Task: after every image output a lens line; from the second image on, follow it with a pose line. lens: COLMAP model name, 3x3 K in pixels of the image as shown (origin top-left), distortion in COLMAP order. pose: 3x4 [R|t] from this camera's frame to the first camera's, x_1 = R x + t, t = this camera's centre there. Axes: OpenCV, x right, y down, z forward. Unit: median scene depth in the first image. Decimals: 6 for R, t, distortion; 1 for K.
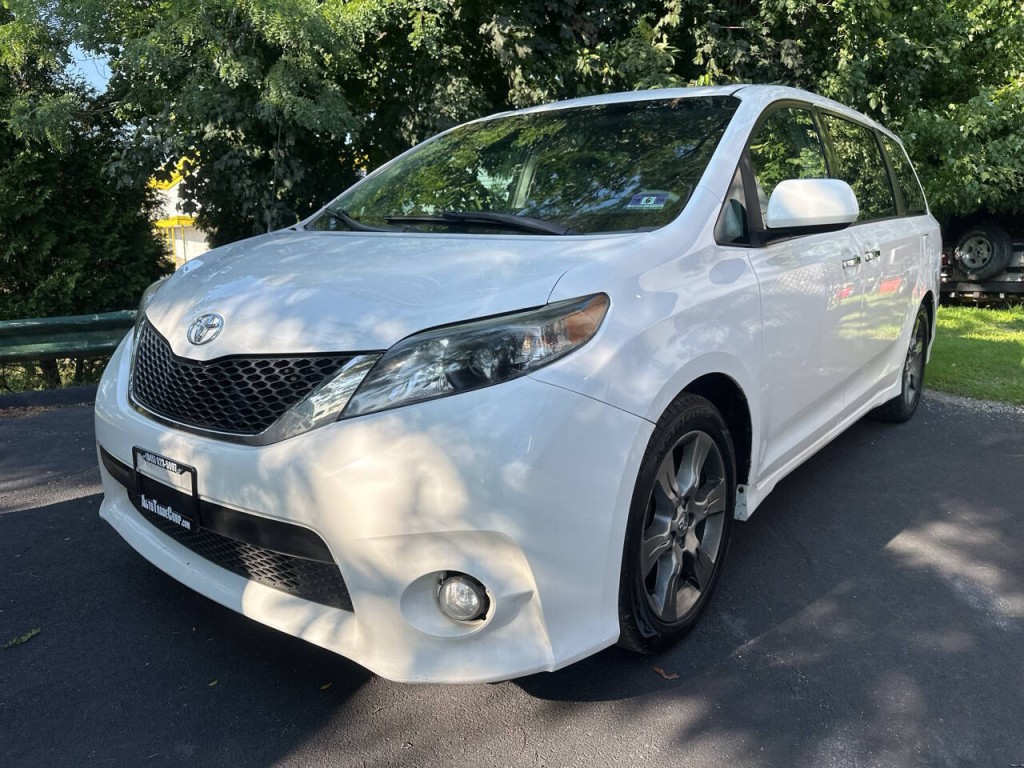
lens RADIAL K [[716.2, 0, 514.9], [0, 716.2, 382.8], [0, 0, 1]] dist [0.038412, -0.030796]
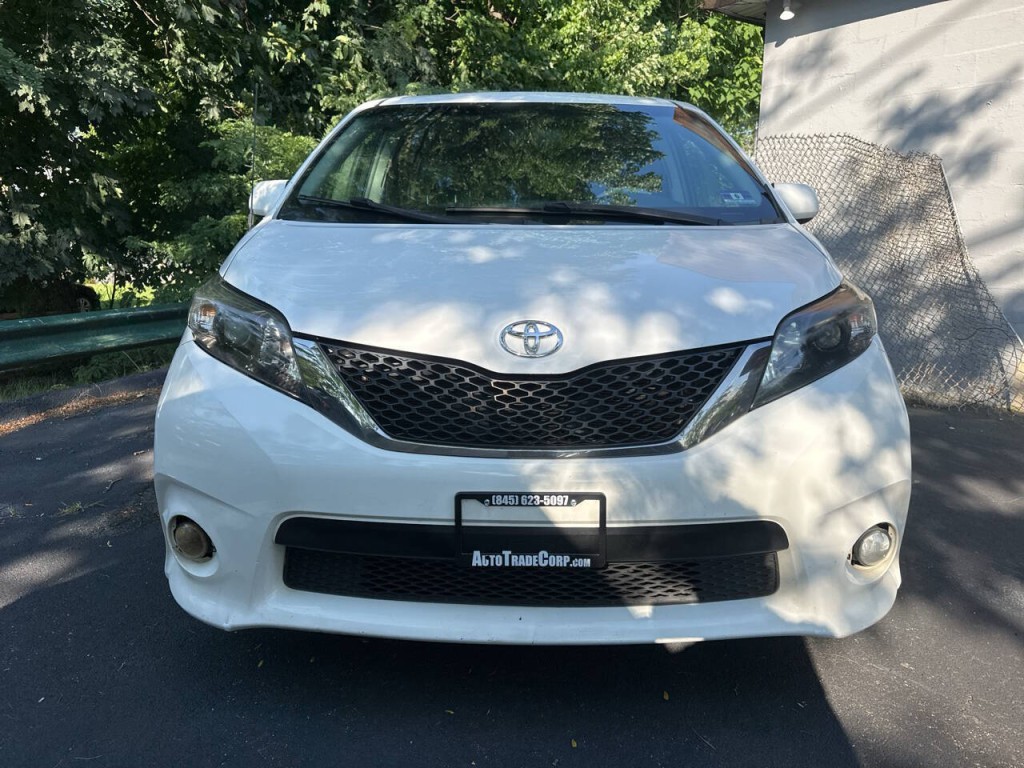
lens RADIAL K [[698.7, 0, 512.0], [0, 698.7, 384.0], [0, 0, 1]] dist [0.035554, -0.004444]
pose [[0.803221, -0.132099, 0.580850, -0.972378], [0.122248, 0.990901, 0.056305, -0.072539], [-0.583002, 0.025782, 0.812061, 0.356556]]
